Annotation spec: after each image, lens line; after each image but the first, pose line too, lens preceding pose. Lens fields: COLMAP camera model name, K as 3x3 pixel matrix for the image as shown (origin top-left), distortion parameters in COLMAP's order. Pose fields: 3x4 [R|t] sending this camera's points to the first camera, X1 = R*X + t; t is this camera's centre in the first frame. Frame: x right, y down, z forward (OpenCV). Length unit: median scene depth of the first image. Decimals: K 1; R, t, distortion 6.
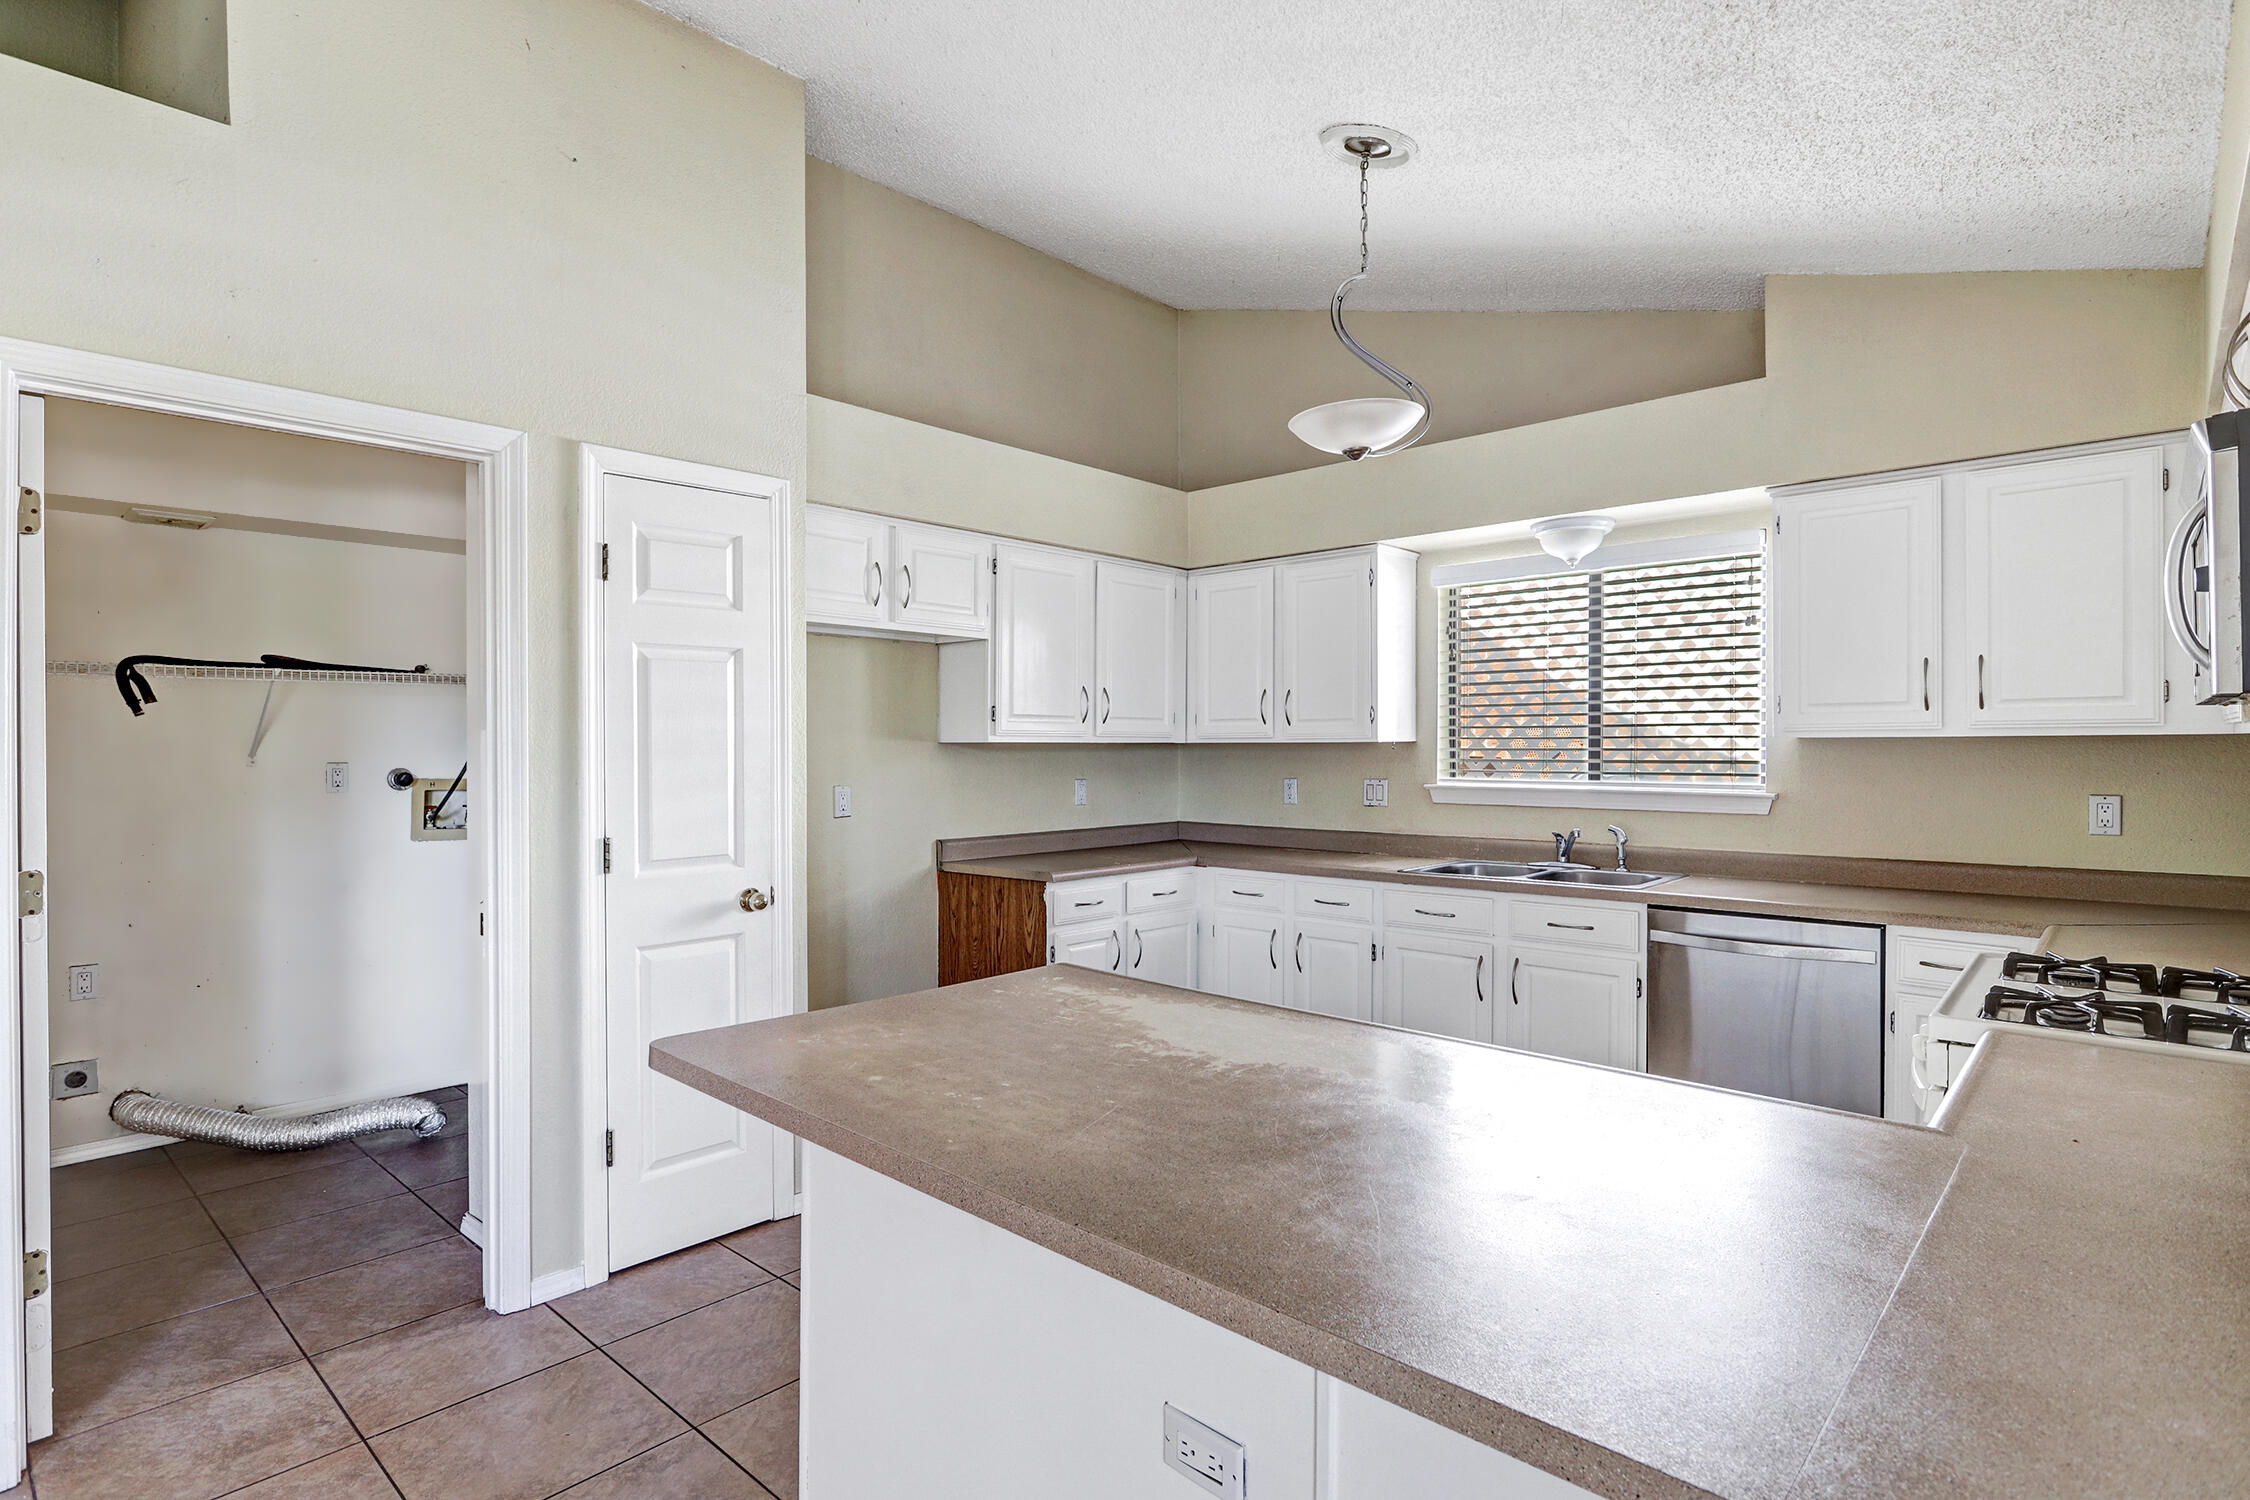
lens RADIAL K [[1152.8, 0, 1094.7], [0, 1152.8, 756.7], [0, 0, 1]] dist [-0.004629, 0.001412]
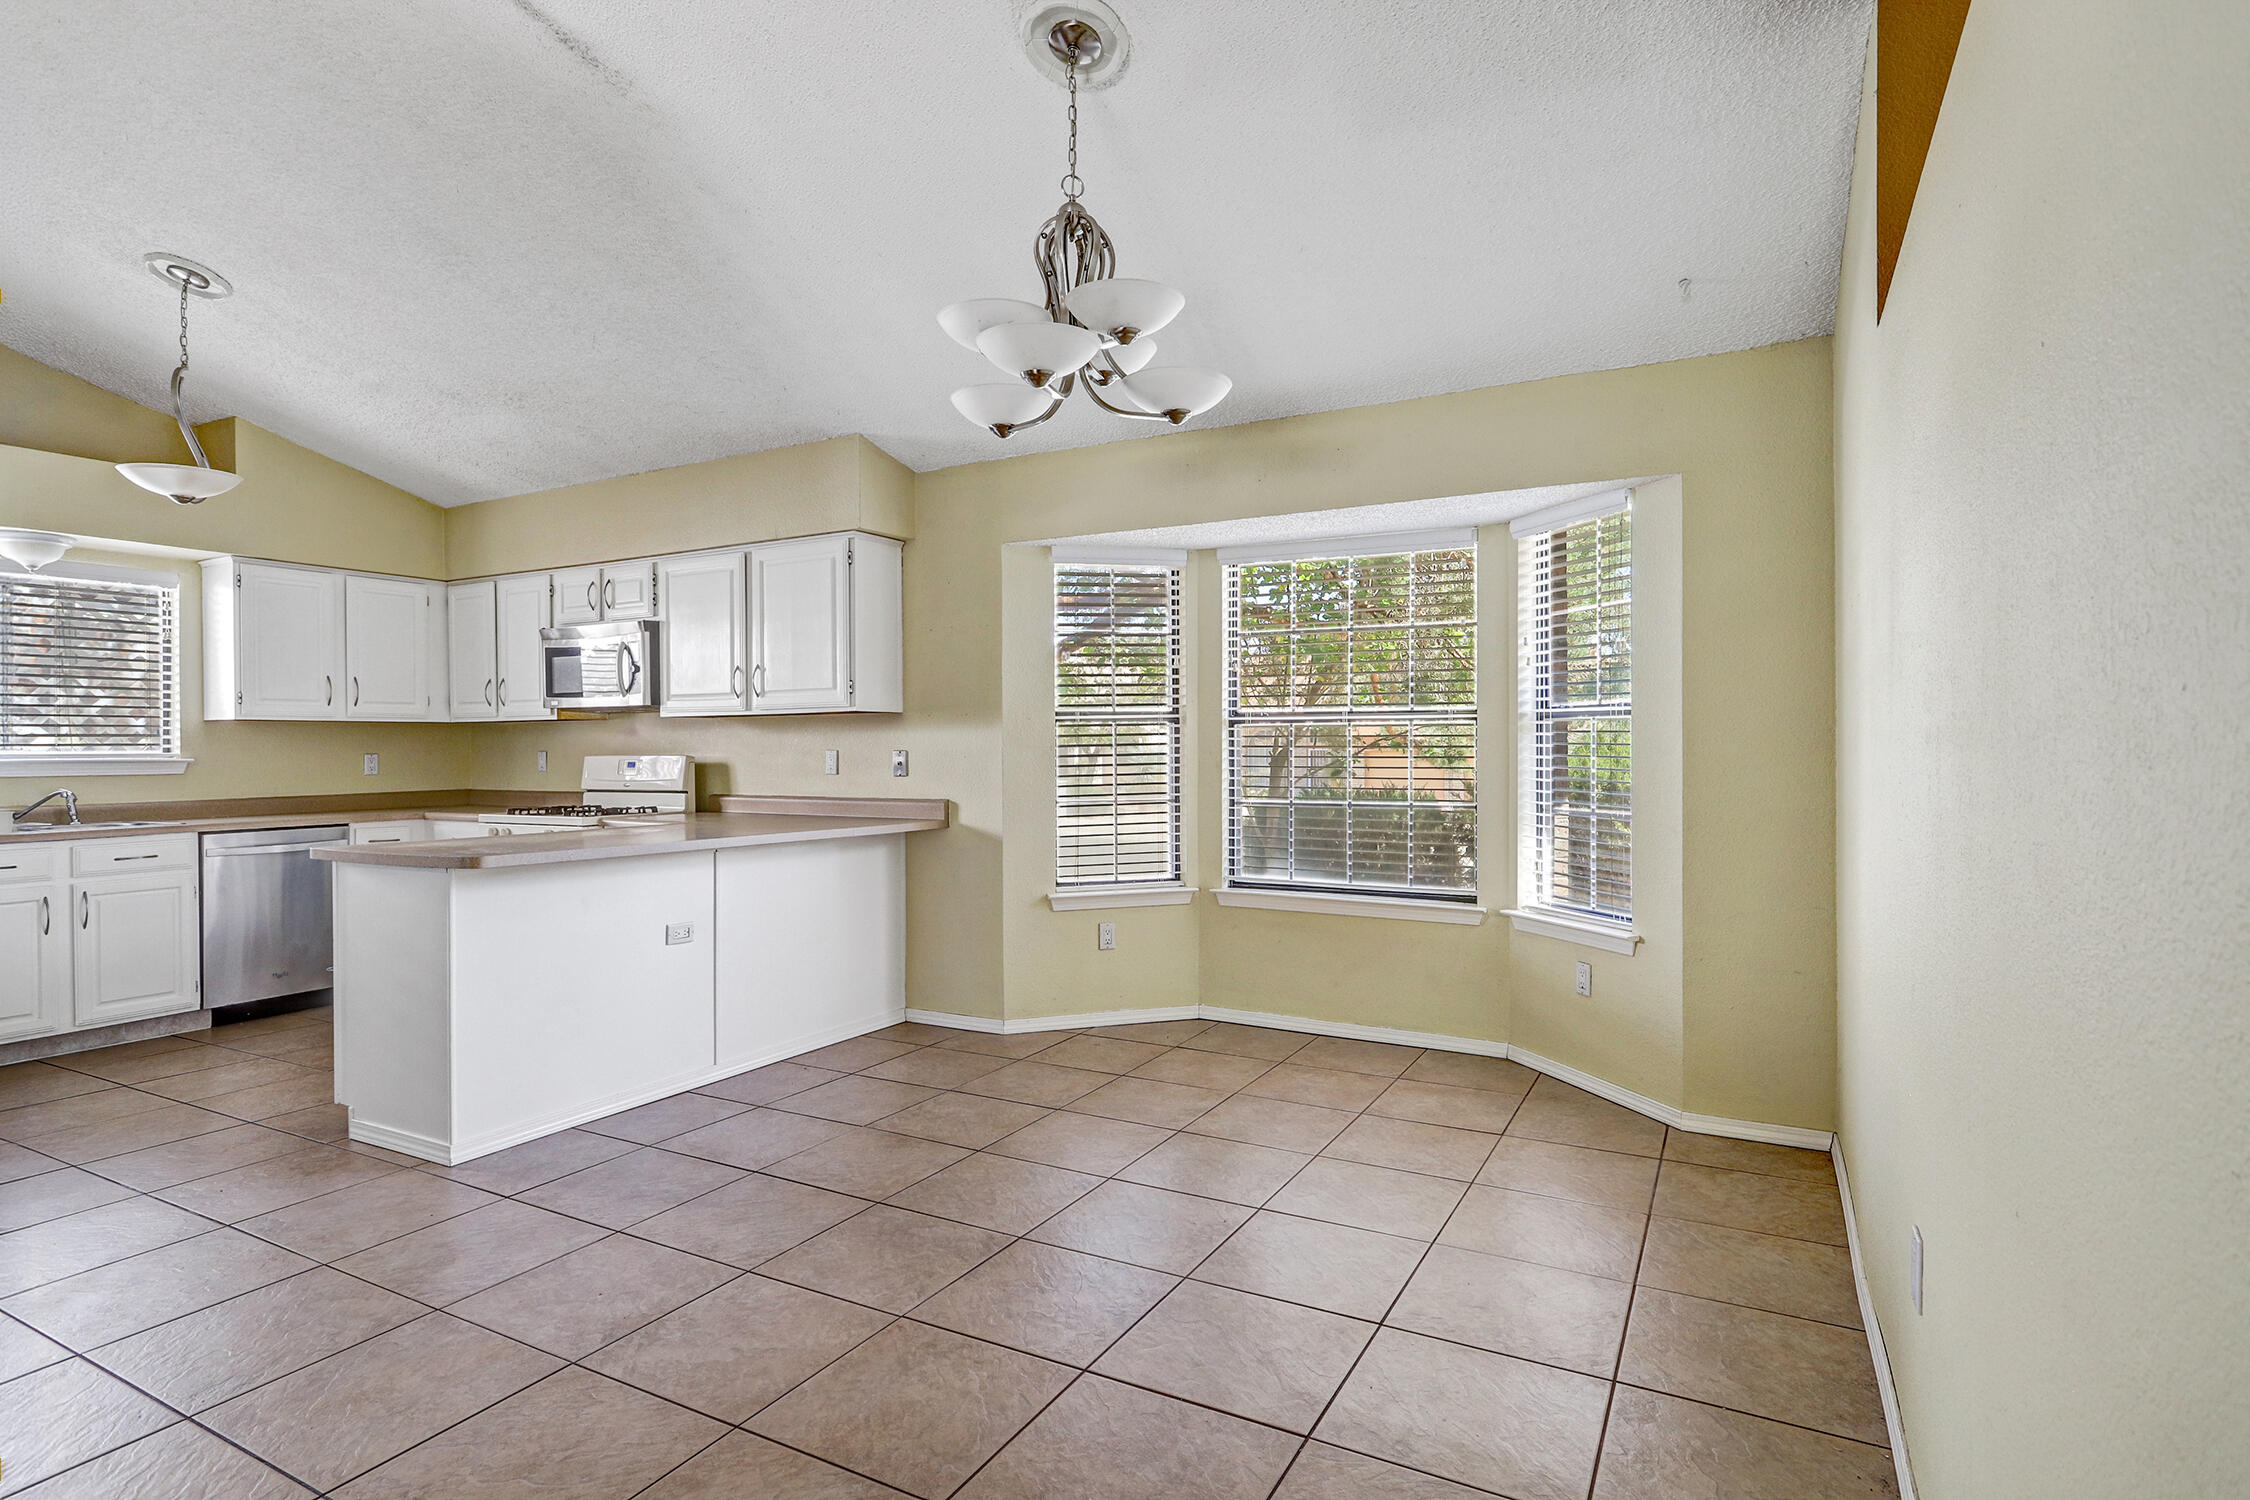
lens RADIAL K [[1152.8, 0, 1094.7], [0, 1152.8, 756.7], [0, 0, 1]] dist [-0.004629, 0.001412]
pose [[-0.228785, -0.001816, 0.973475, -1.070454], [0.019231, 0.999795, 0.006385, 0.042174], [-0.973287, 0.020182, -0.228703, 0.224644]]
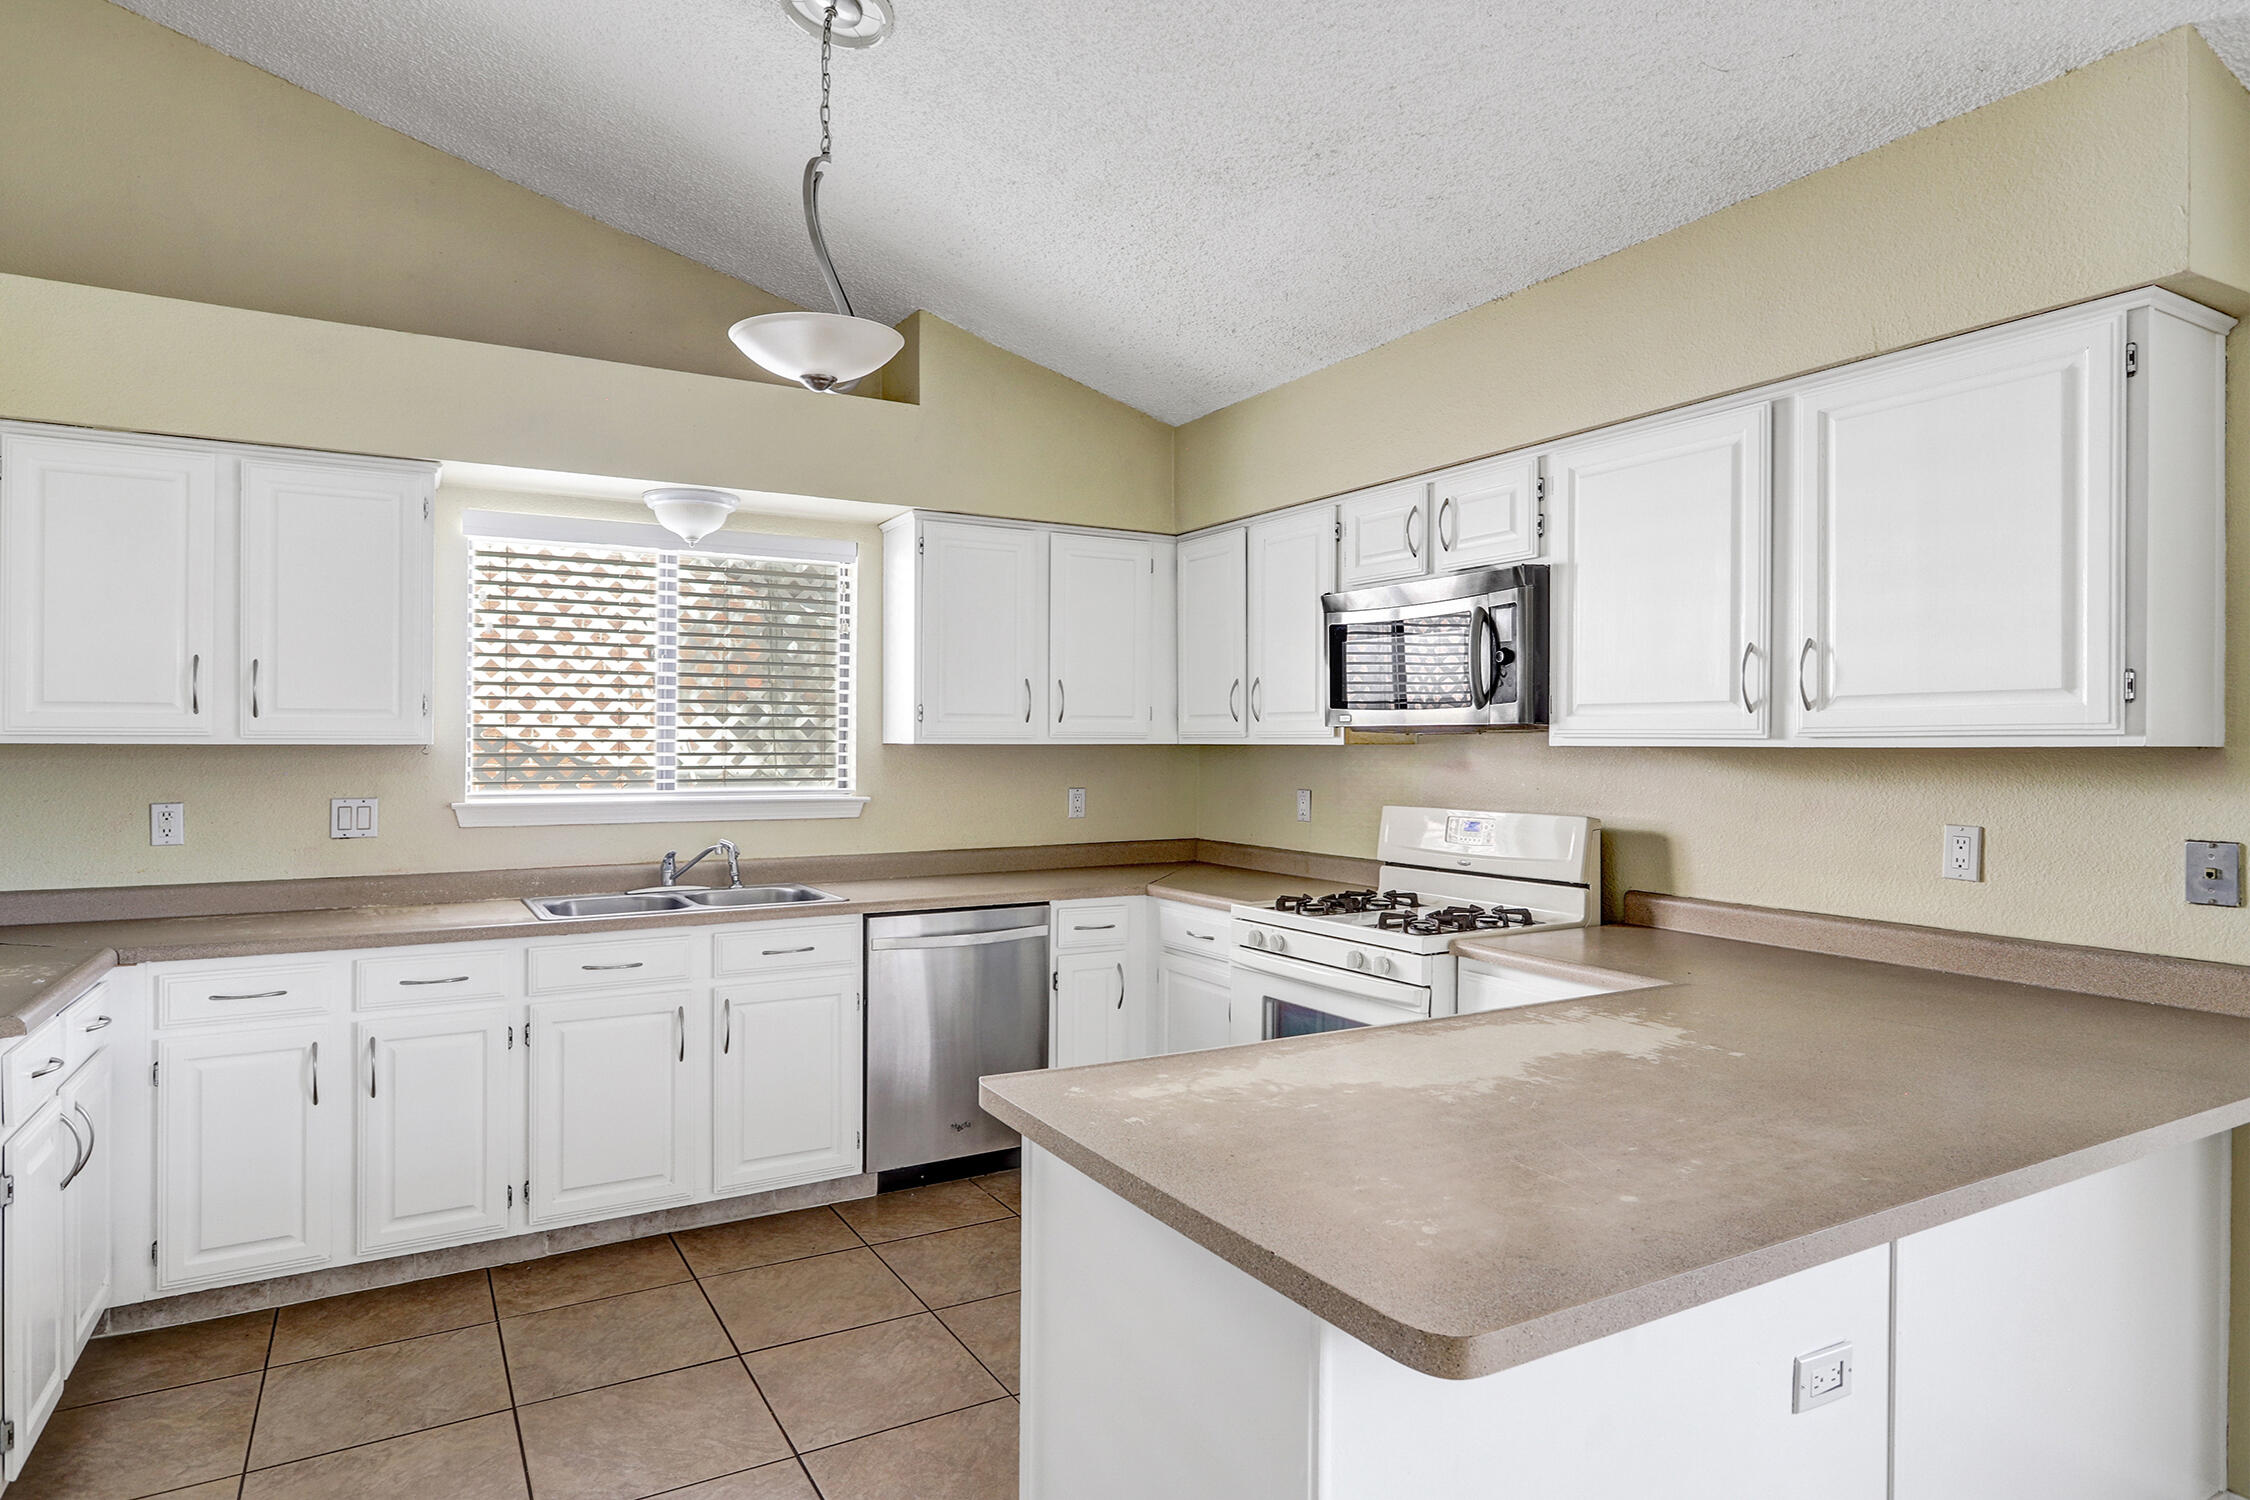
lens RADIAL K [[1256.0, 0, 1125.0], [0, 1256.0, 750.0], [0, 0, 1]] dist [-0.020788, -0.000422]
pose [[0.277800, 0.002691, 0.960635, -0.439649], [0.007892, 0.999956, -0.005083, -0.002808], [-0.960606, 0.008993, 0.277767, 0.455034]]
